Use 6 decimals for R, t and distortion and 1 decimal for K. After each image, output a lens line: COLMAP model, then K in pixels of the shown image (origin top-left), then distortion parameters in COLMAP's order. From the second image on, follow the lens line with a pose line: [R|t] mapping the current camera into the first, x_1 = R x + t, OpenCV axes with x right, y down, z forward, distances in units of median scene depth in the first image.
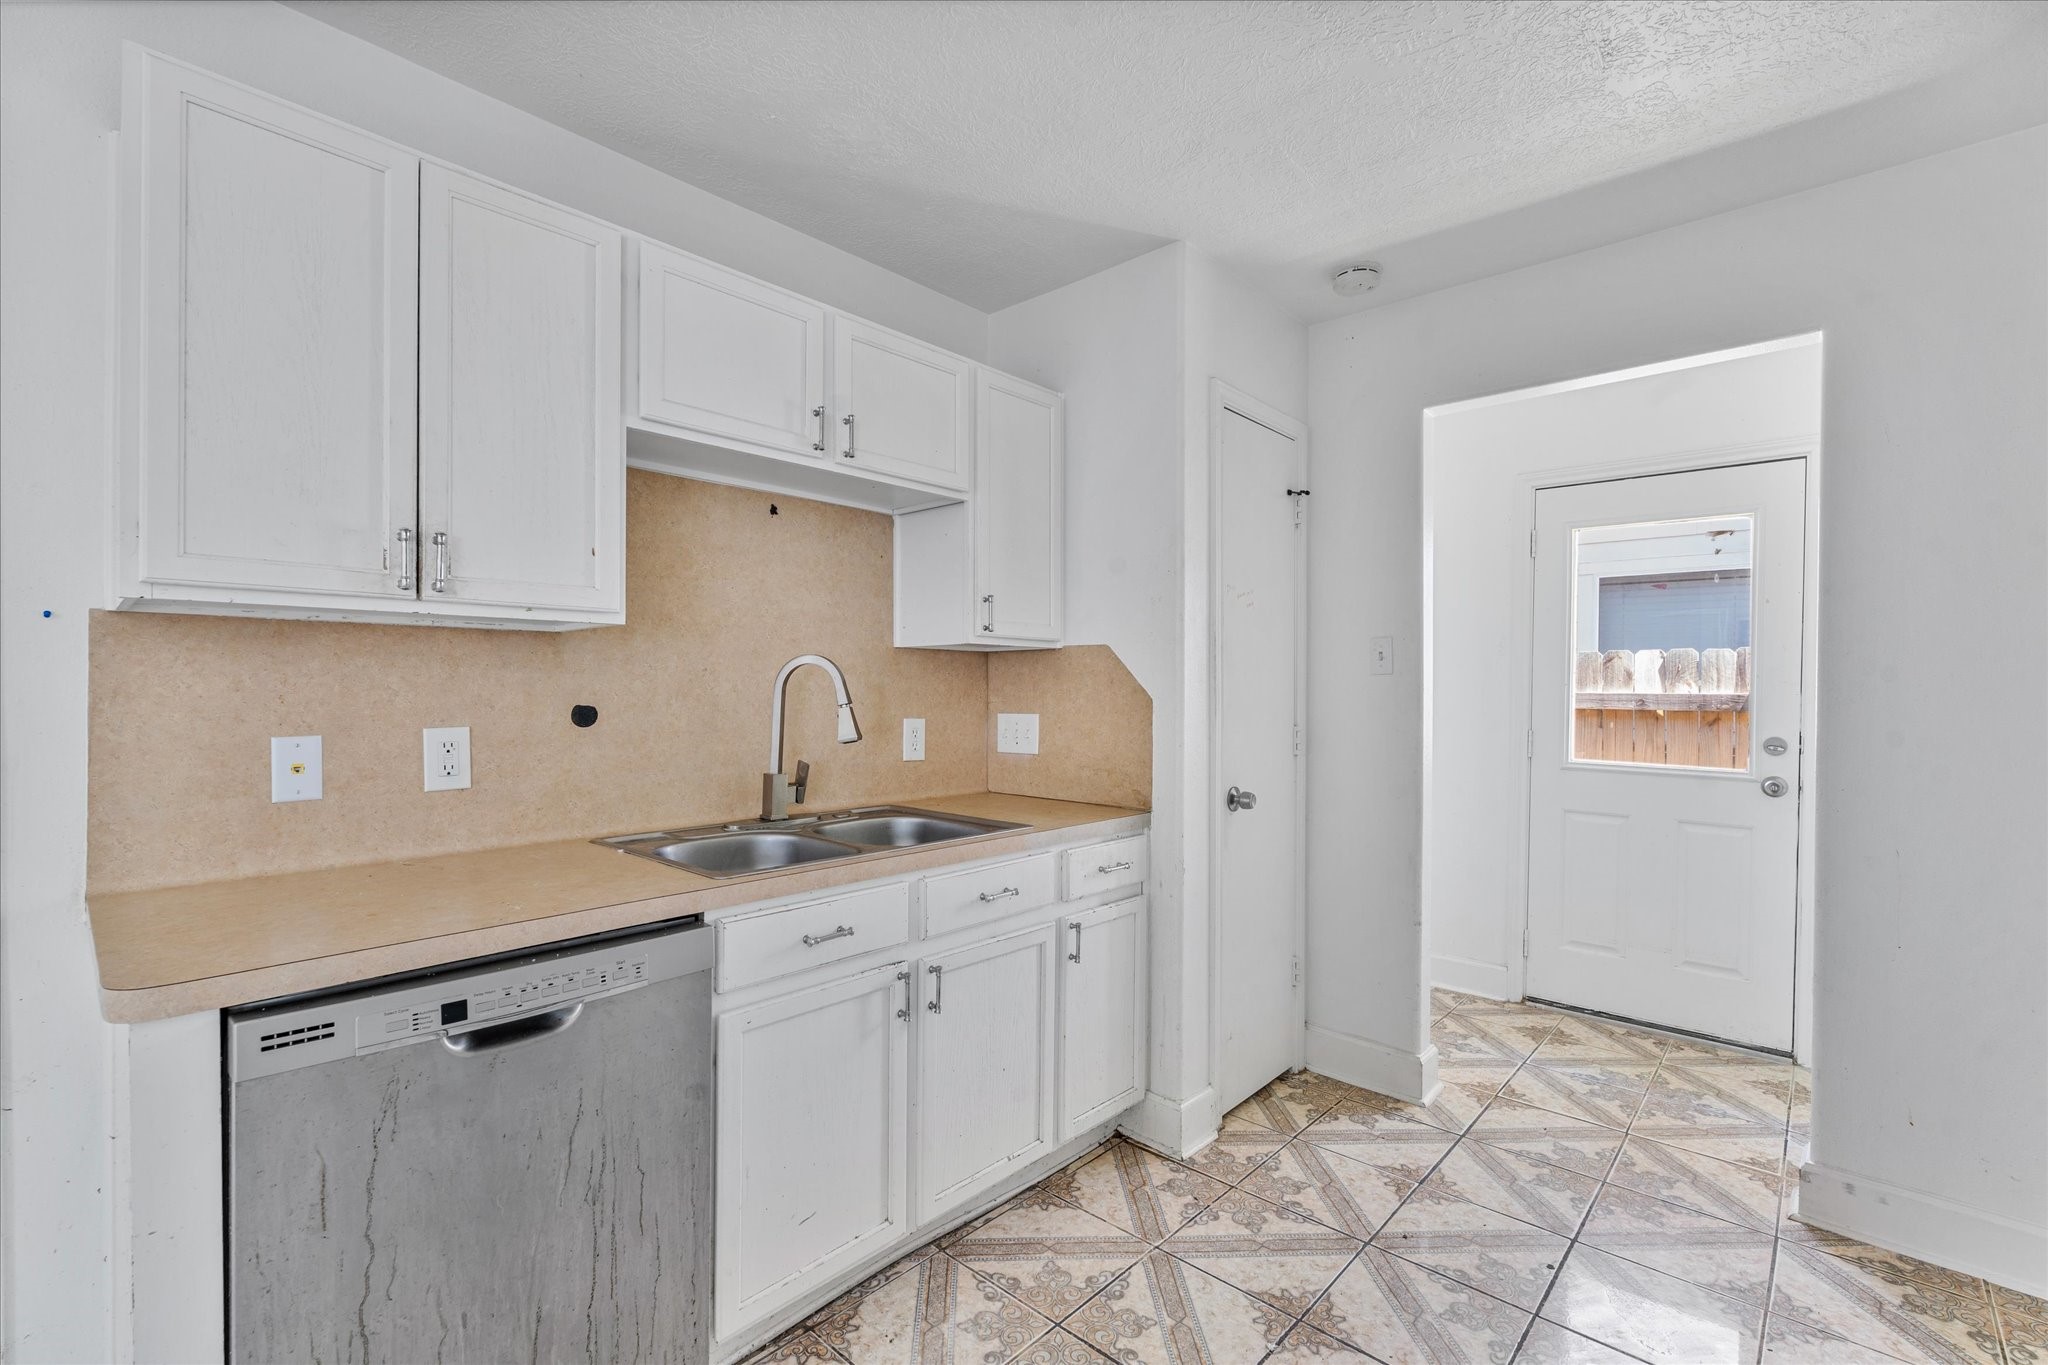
lens RADIAL K [[896.5, 0, 1034.6], [0, 896.5, 691.2], [0, 0, 1]] dist [-0.001993, 0.000102]
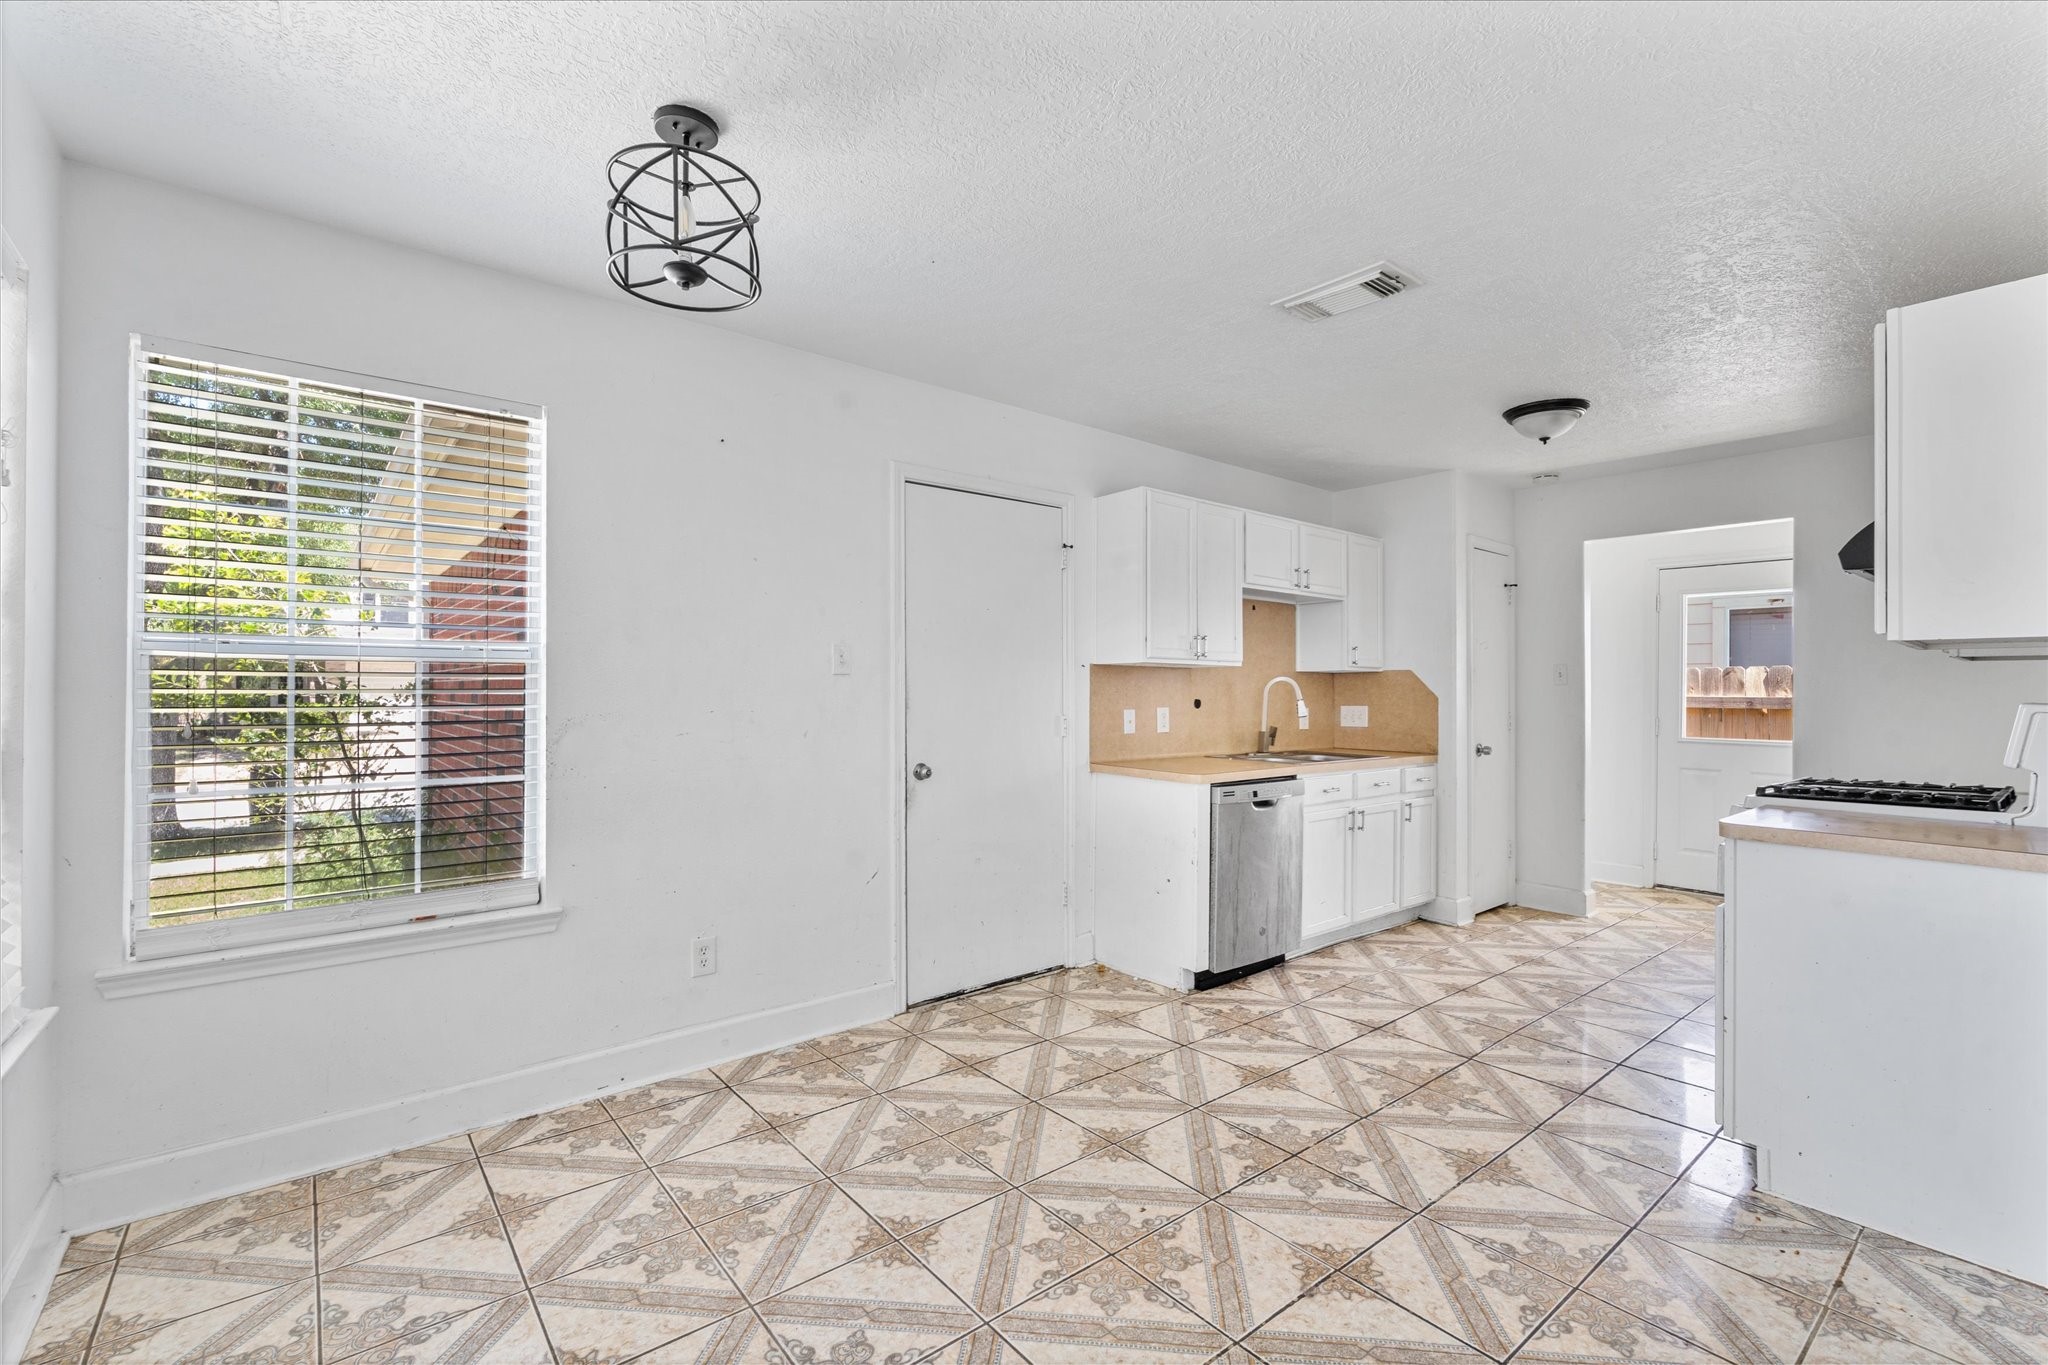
lens RADIAL K [[896.5, 0, 1010.1], [0, 896.5, 685.9], [0, 0, 1]] dist [-0.001993, 0.000102]
pose [[0.987959, 0.000301, -0.154714, -0.458455], [-0.002221, 0.999923, -0.012239, 0.008135], [0.154699, 0.012436, 0.987883, -1.021075]]
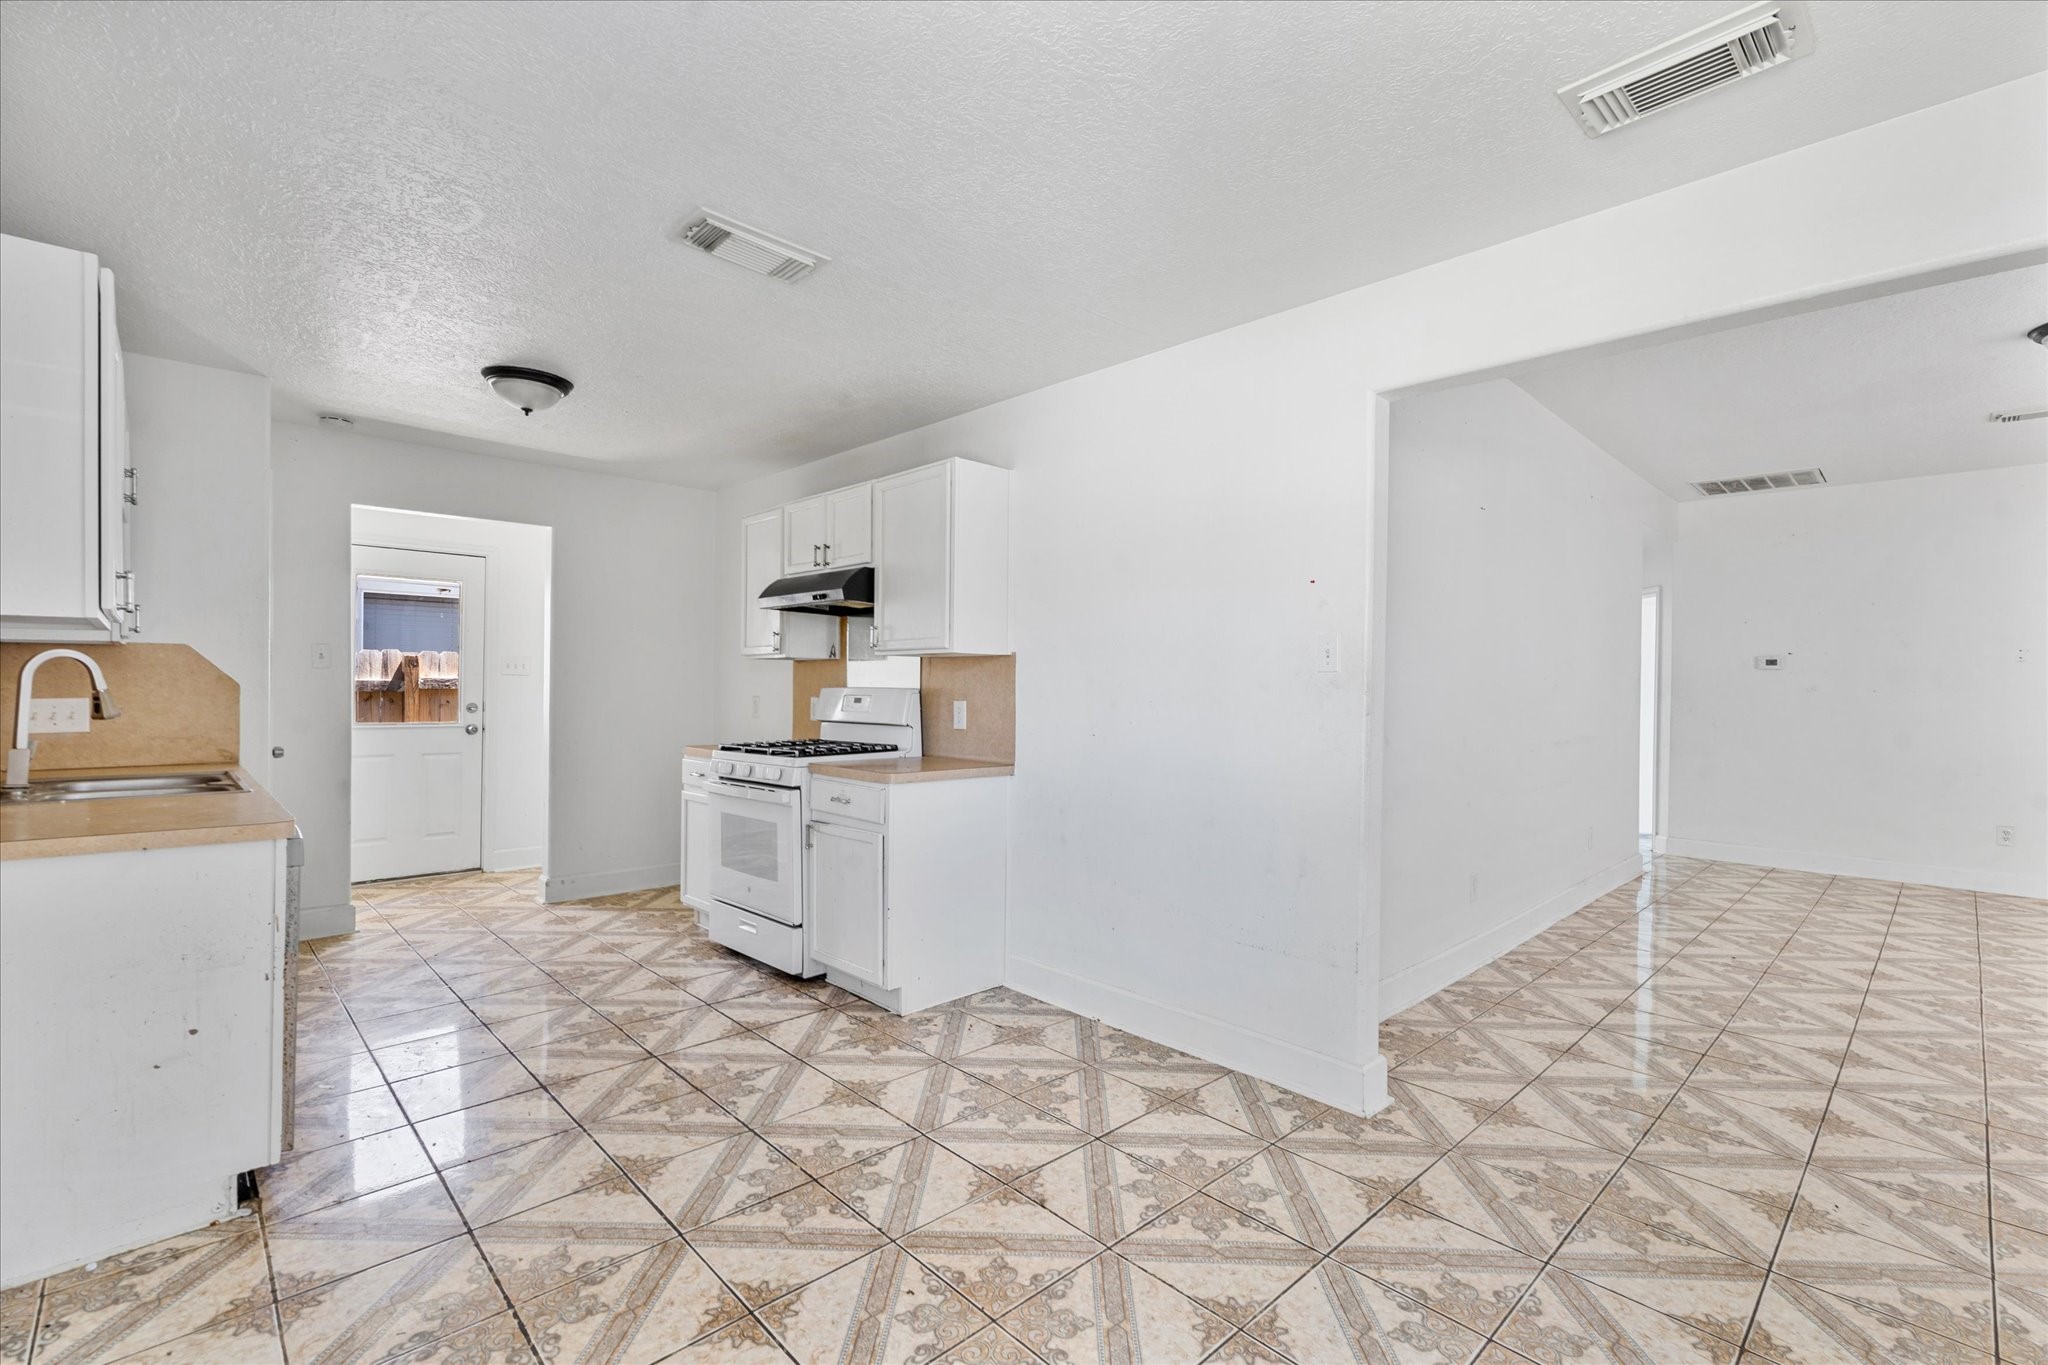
lens RADIAL K [[896.5, 0, 1030.0], [0, 896.5, 676.5], [0, 0, 1]] dist [-0.001993, 0.000102]
pose [[0.062269, 0.001758, 0.998058, -1.117496], [-0.000980, 0.999998, -0.001700, -0.002688], [-0.998059, -0.000872, 0.062270, -0.328200]]
